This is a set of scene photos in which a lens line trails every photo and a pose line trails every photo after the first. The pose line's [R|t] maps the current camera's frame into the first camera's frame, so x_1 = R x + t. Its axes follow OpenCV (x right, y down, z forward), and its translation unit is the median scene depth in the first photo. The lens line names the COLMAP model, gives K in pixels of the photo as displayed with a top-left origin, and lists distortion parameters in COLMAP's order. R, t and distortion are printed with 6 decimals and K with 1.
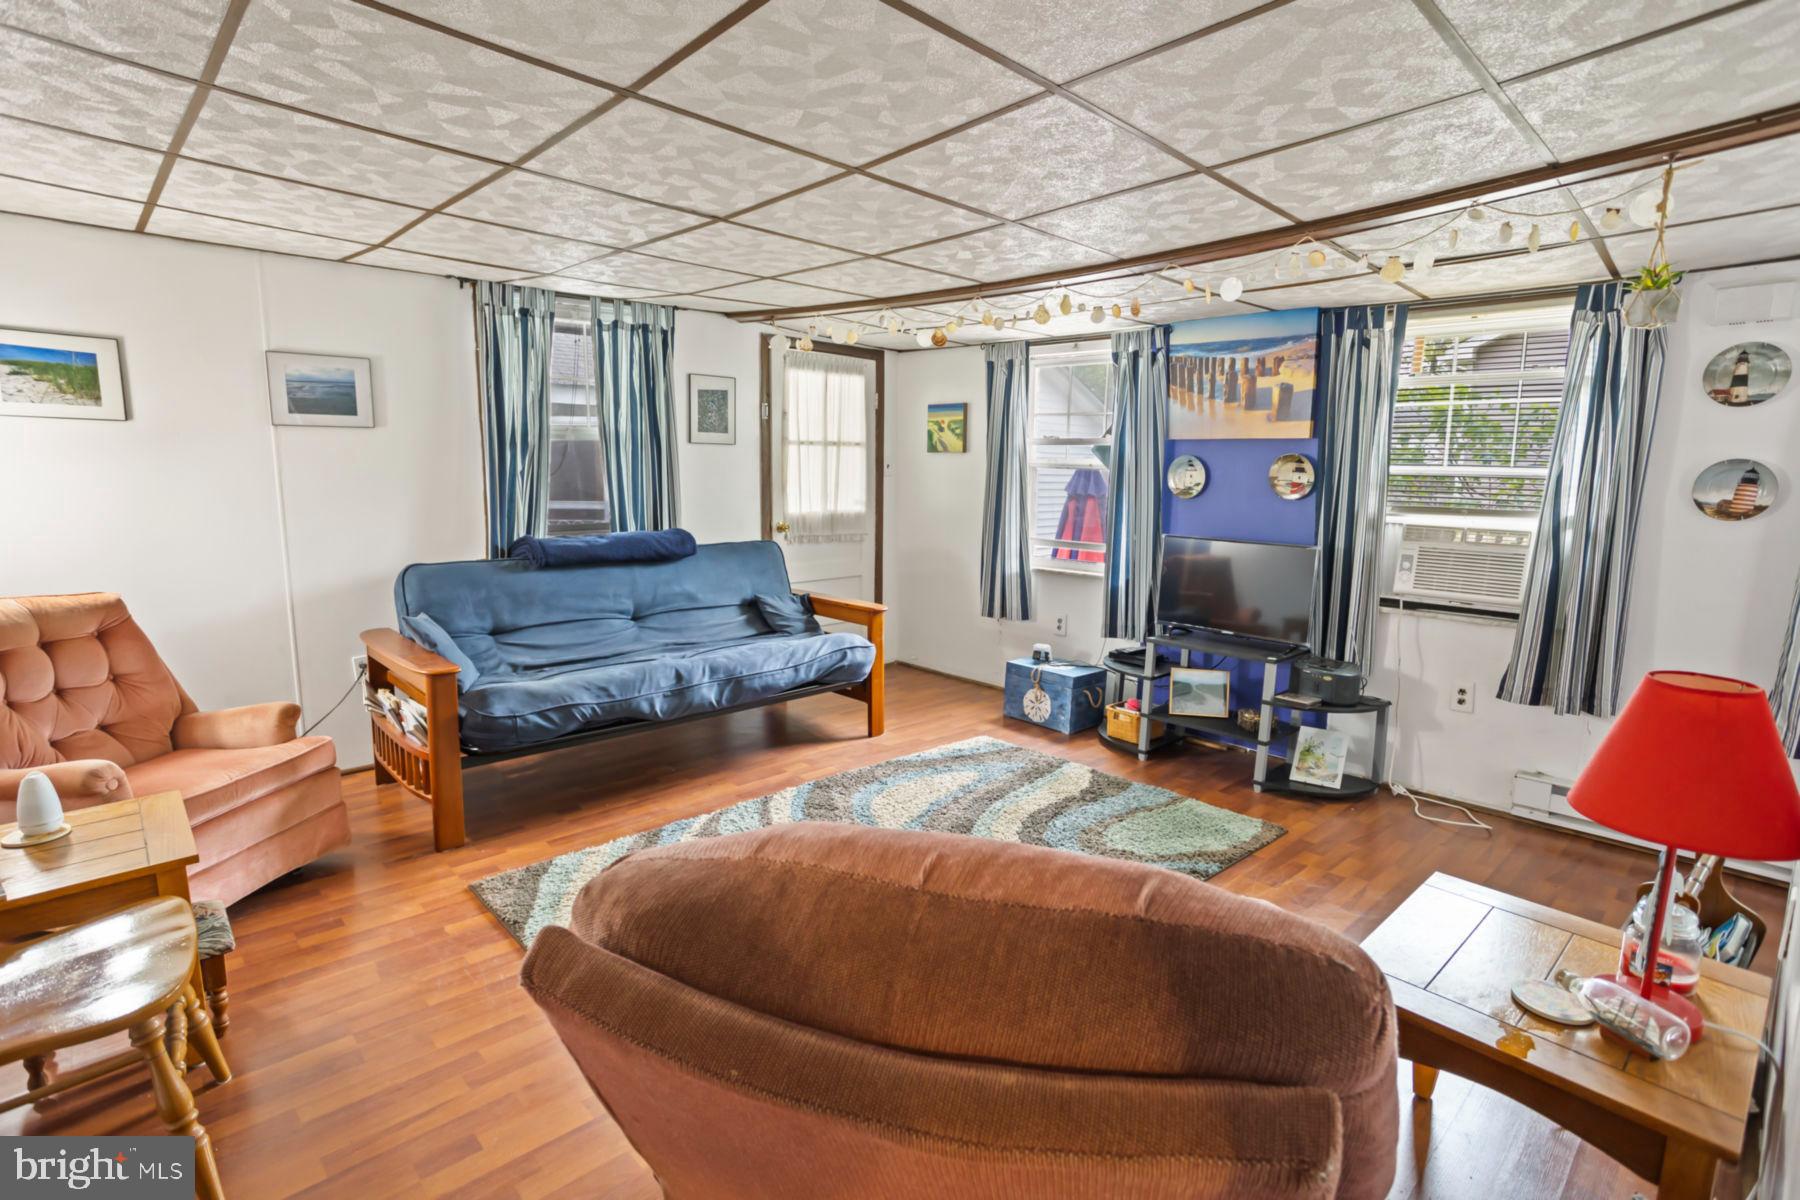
lens RADIAL K [[935.2, 0, 900.0], [0, 935.2, 600.0], [0, 0, 1]] dist [0.025647, 0.000793]
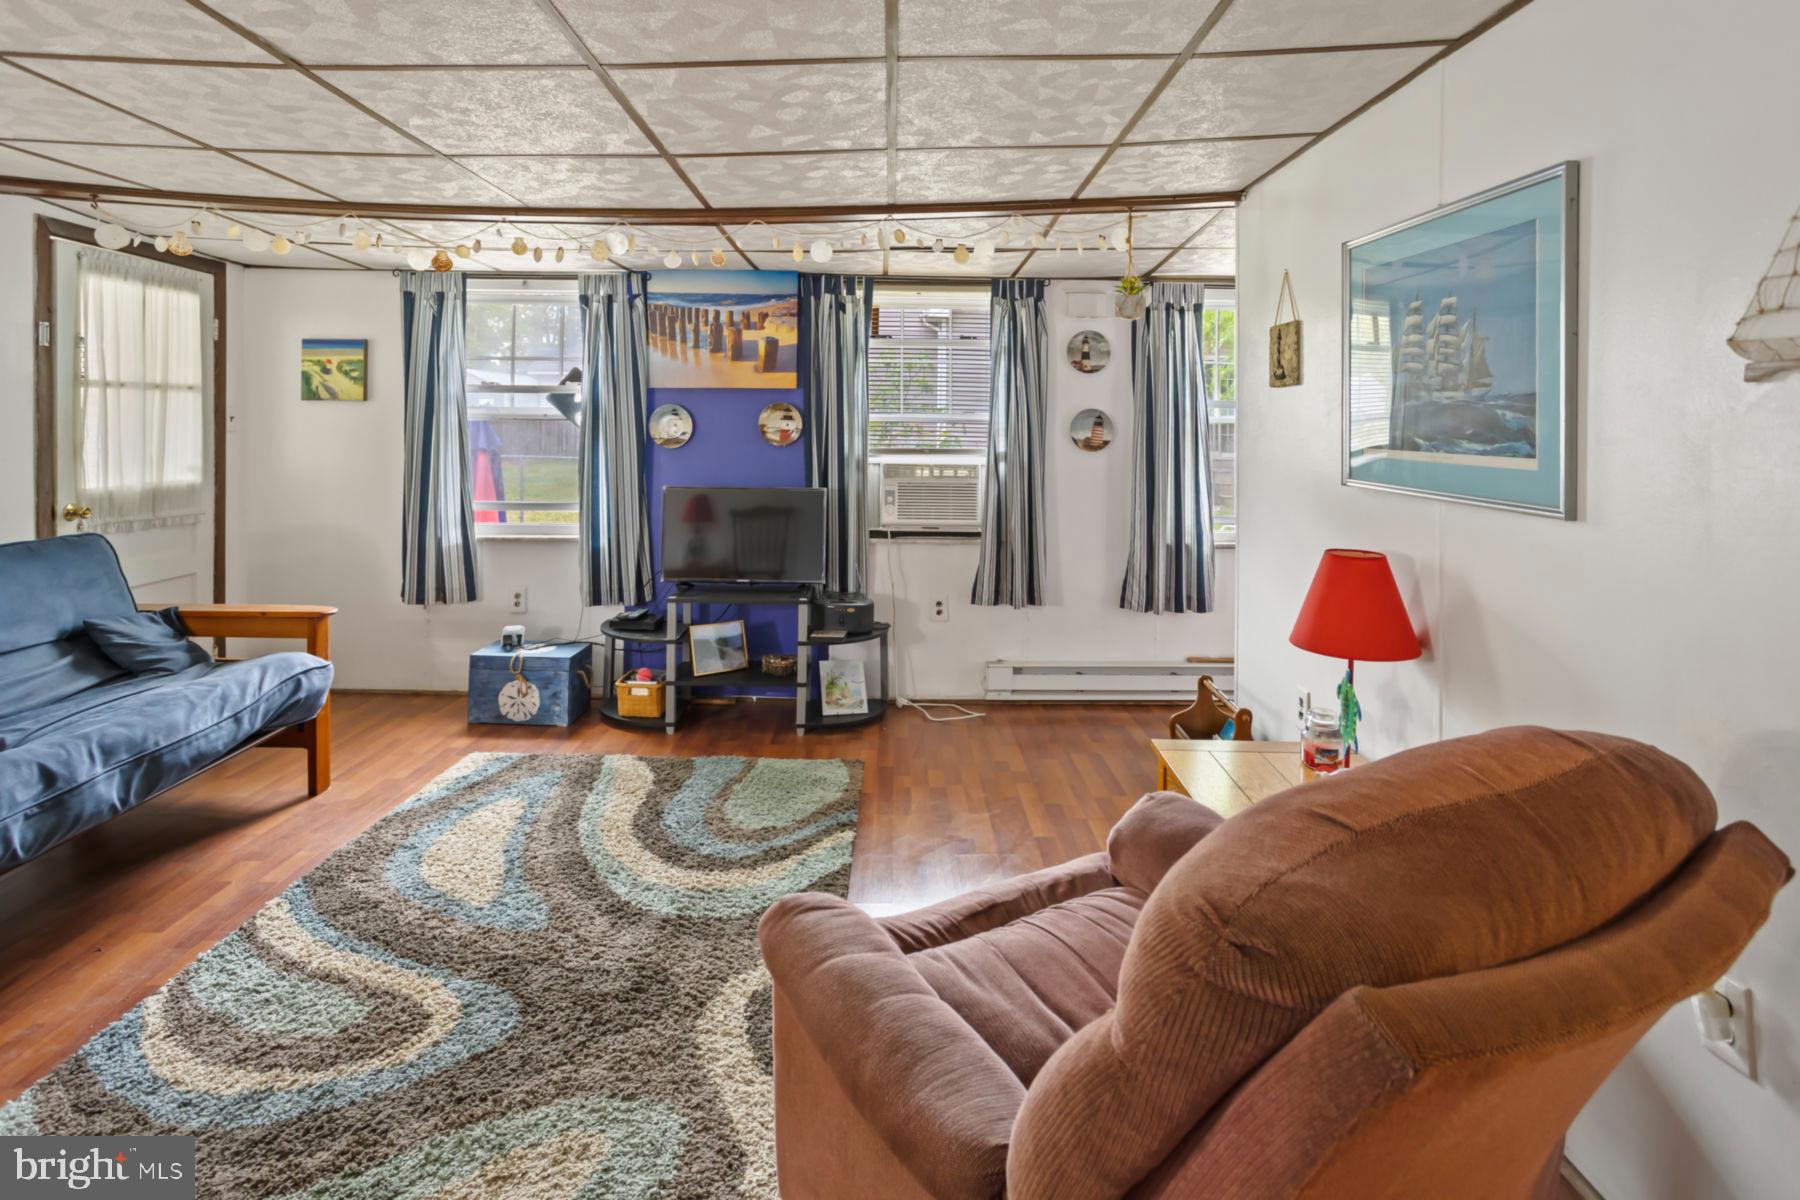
lens RADIAL K [[951.7, 0, 901.0], [0, 951.7, 426.6], [0, 0, 1]] dist [0.022152, 0.000770]
pose [[0.708406, -0.014180, 0.705663, -0.234151], [0.108680, 0.990066, -0.089208, -0.017729], [-0.697388, 0.139887, 0.702910, 0.147866]]
